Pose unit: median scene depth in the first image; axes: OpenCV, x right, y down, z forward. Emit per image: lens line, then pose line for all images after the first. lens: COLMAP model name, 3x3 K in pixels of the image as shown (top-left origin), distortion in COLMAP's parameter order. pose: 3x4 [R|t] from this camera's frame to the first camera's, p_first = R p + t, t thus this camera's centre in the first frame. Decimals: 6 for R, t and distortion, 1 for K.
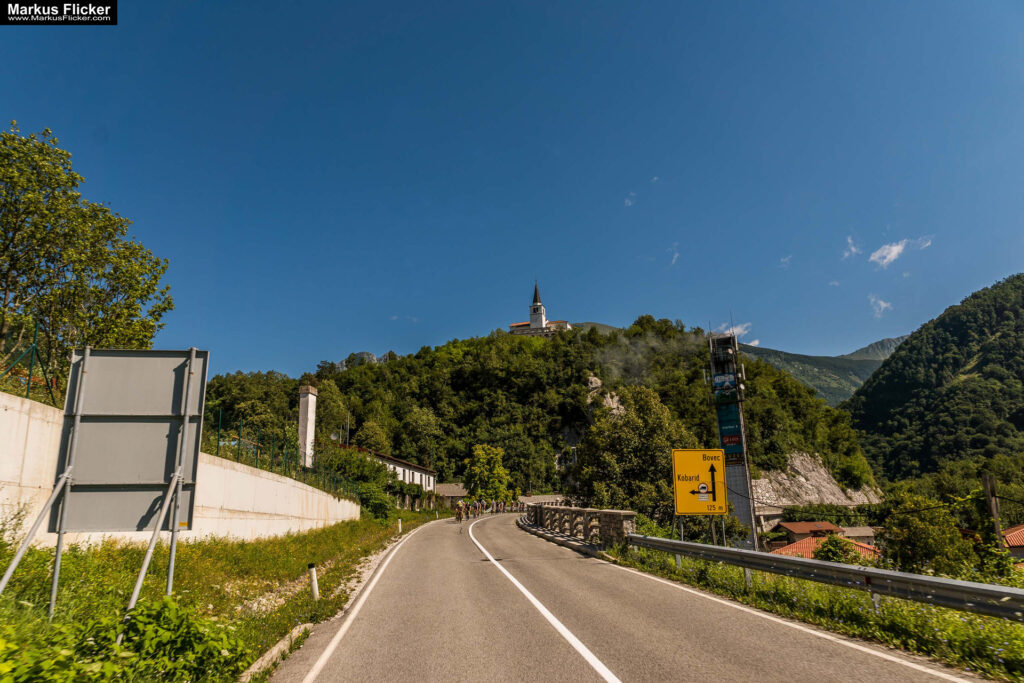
lens RADIAL K [[675.7, 0, 512.0], [0, 675.7, 341.5], [0, 0, 1]] dist [0.001147, -0.000504]
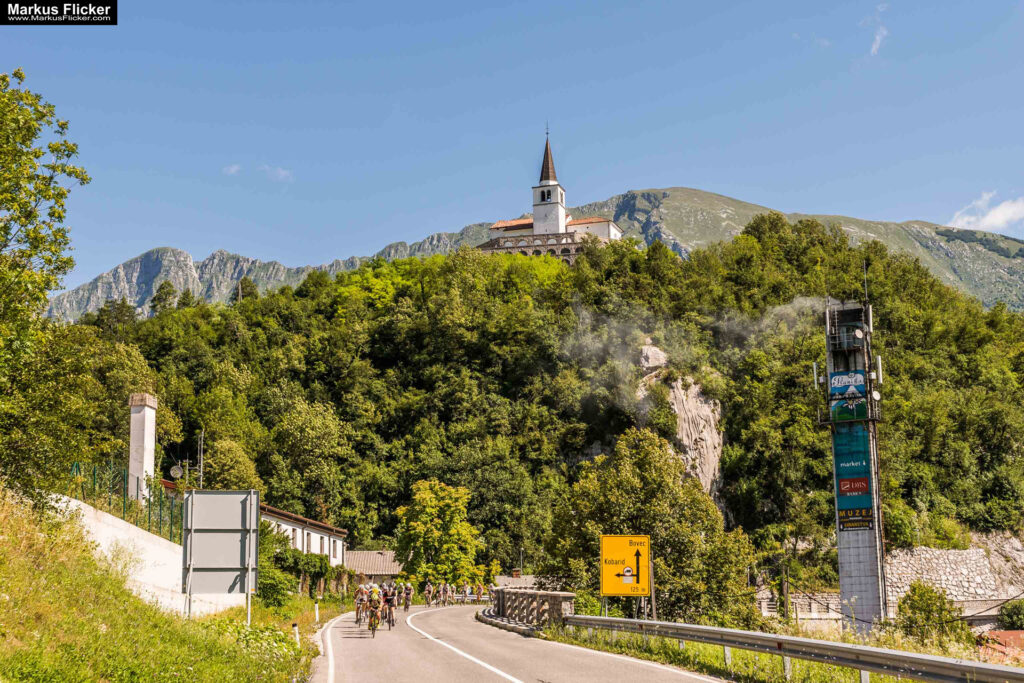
lens RADIAL K [[1525.1, 0, 512.0], [0, 1525.1, 341.5], [0, 0, 1]] dist [-0.010680, -0.046755]
pose [[0.999887, 0.013300, 0.007000, 0.008041], [-0.013772, 0.997287, 0.072317, -0.033266], [-0.006019, -0.072405, 0.997357, -0.144358]]
